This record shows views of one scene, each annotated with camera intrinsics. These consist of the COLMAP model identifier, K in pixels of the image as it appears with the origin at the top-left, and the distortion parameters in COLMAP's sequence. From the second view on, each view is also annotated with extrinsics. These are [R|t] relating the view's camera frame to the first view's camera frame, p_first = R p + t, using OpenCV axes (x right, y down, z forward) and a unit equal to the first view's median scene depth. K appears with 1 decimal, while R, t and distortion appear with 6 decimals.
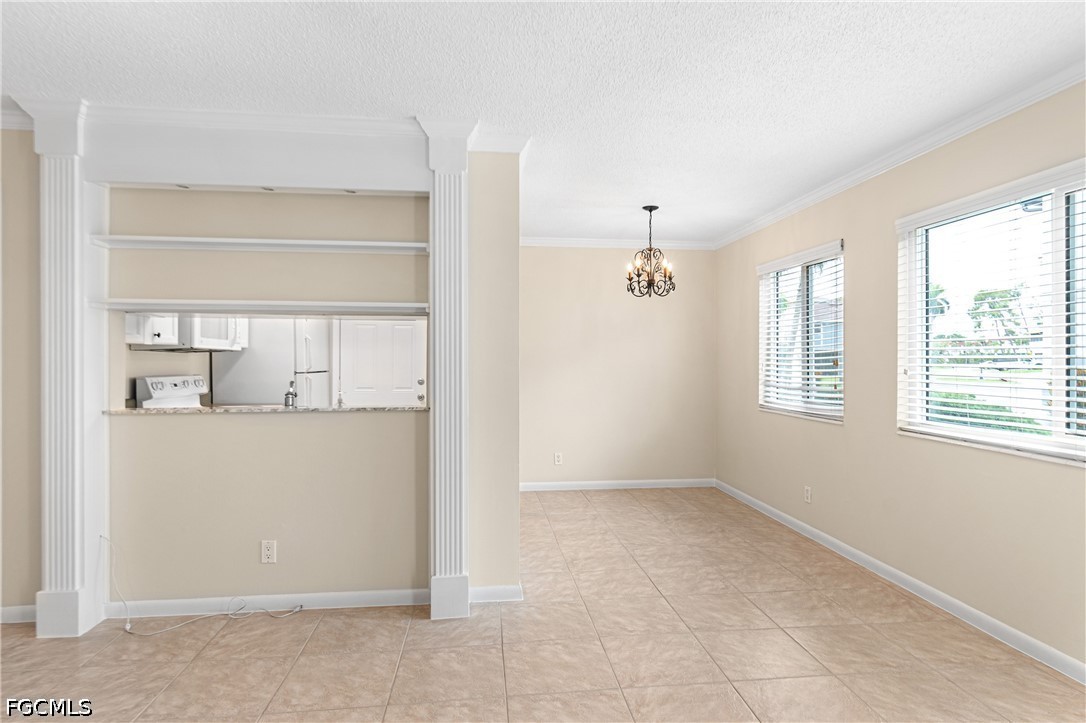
lens RADIAL K [[605.3, 0, 553.6], [0, 605.3, 361.9], [0, 0, 1]] dist [0.004998, -0.008248]
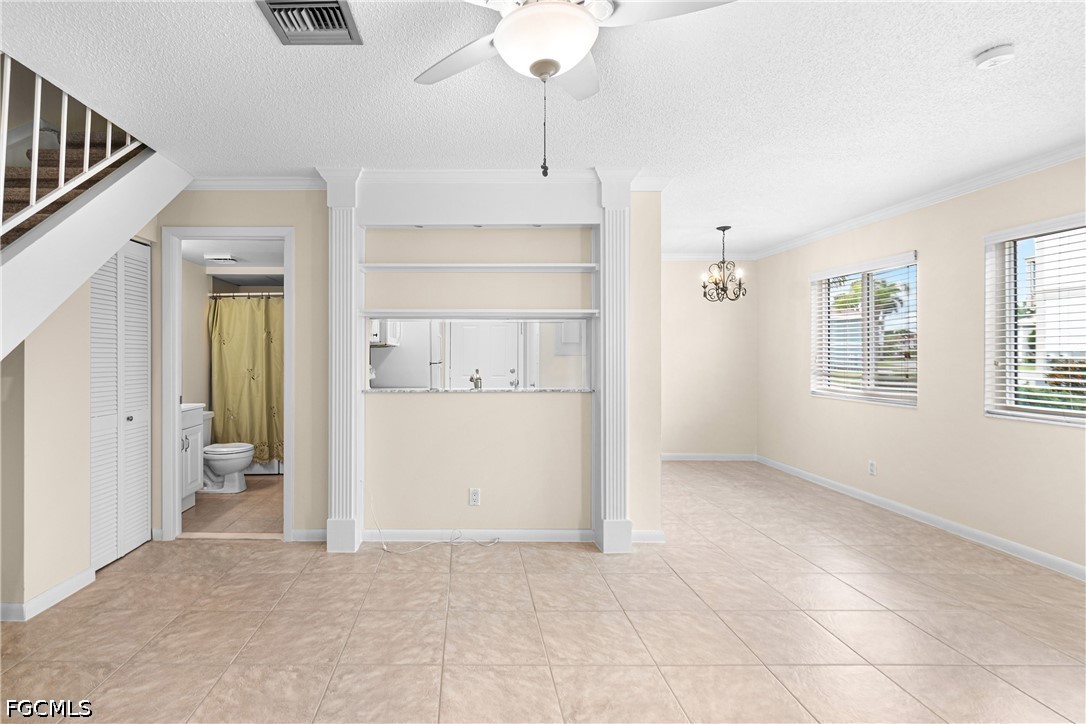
lens RADIAL K [[511.0, 0, 463.1], [0, 511.0, 352.6], [0, 0, 1]] dist [-0.002085, -0.000845]
pose [[0.991731, -0.000666, -0.128329, -0.315398], [0.000040, 0.999988, -0.004881, 0.000240], [0.128331, 0.004835, 0.991720, -0.111779]]
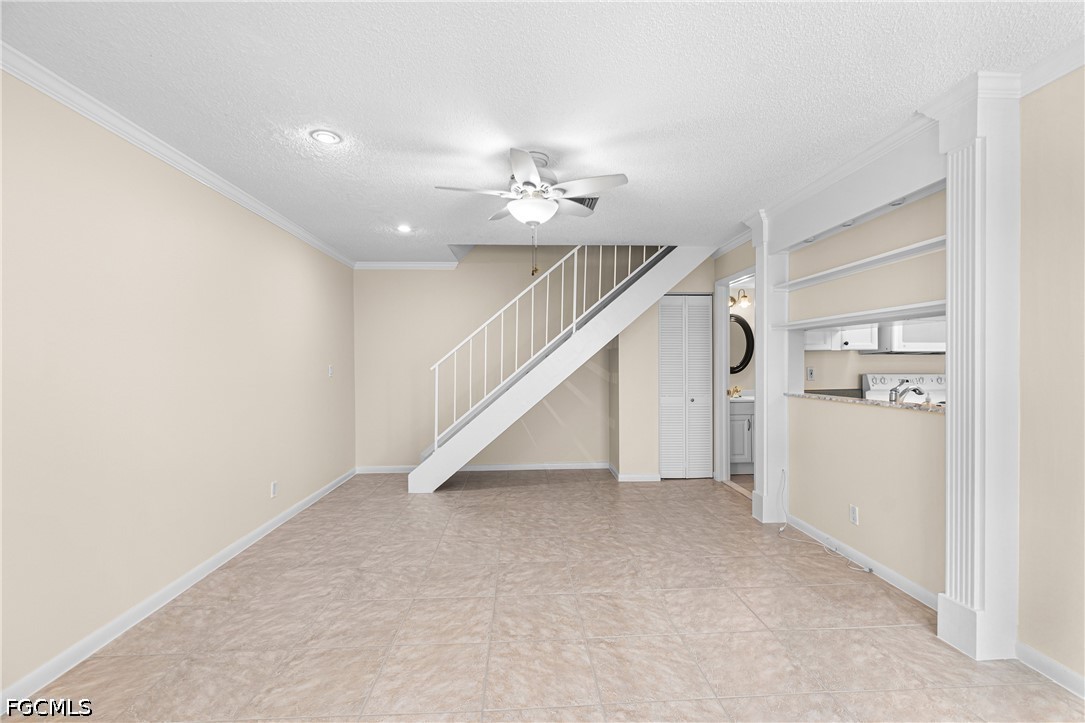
lens RADIAL K [[480.4, 0, 548.0], [0, 480.4, 368.3], [0, 0, 1]] dist [0.001842, -0.003773]
pose [[-0.061954, 0.009969, -0.998029, 0.500062], [0.001694, 0.999950, 0.009883, 0.000601], [0.998078, -0.001078, -0.061968, 0.388108]]
